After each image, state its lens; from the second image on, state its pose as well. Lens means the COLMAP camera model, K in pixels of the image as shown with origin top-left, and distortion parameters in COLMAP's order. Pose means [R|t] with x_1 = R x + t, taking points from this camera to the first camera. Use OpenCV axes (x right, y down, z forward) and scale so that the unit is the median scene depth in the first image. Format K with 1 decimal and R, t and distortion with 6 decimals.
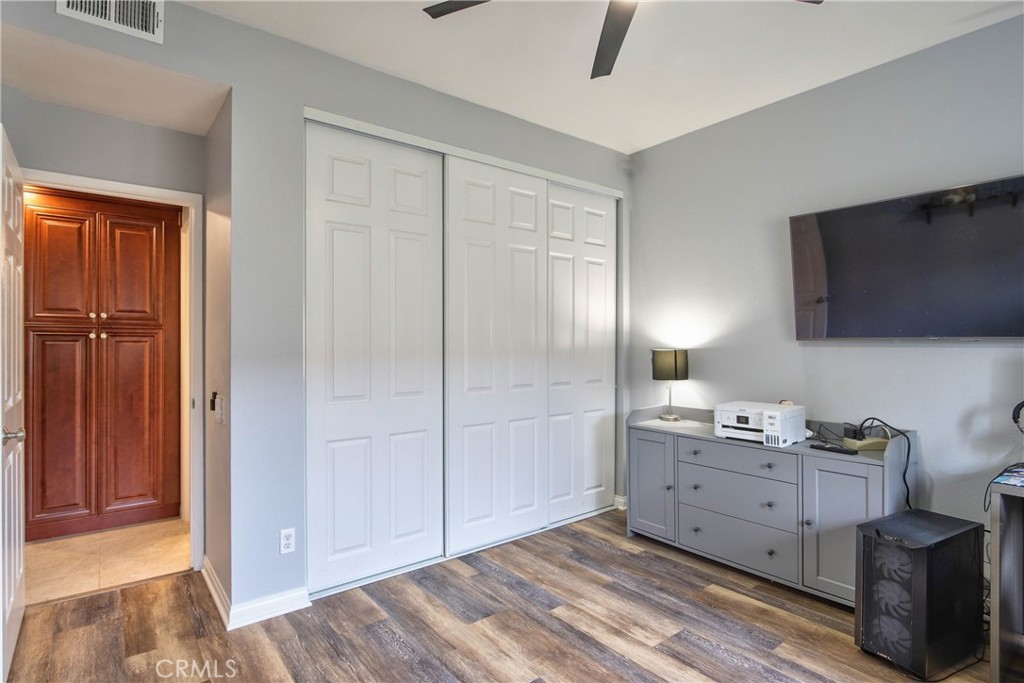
lens RADIAL K [[491.2, 0, 538.5], [0, 491.2, 336.1], [0, 0, 1]] dist [-0.020026, 0.003324]
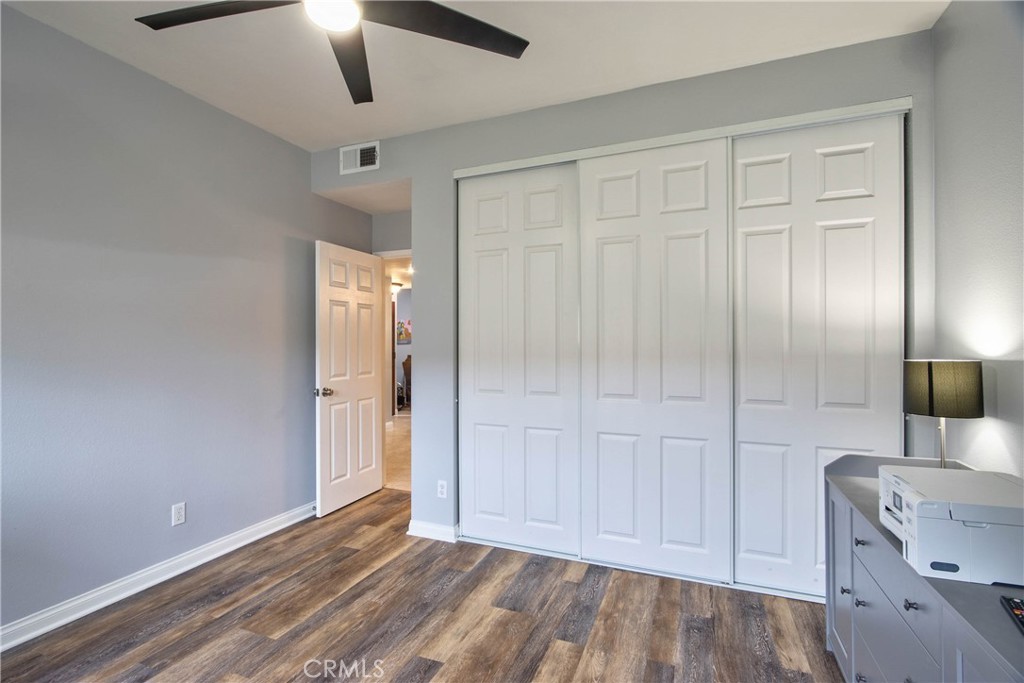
lens RADIAL K [[491.2, 0, 517.1], [0, 491.2, 343.7], [0, 0, 1]] dist [-0.020026, 0.003324]
pose [[0.489367, -0.005082, -0.872063, 0.687902], [0.009328, 0.999956, -0.000593, 0.007029], [0.872028, -0.007845, 0.489393, 0.429542]]
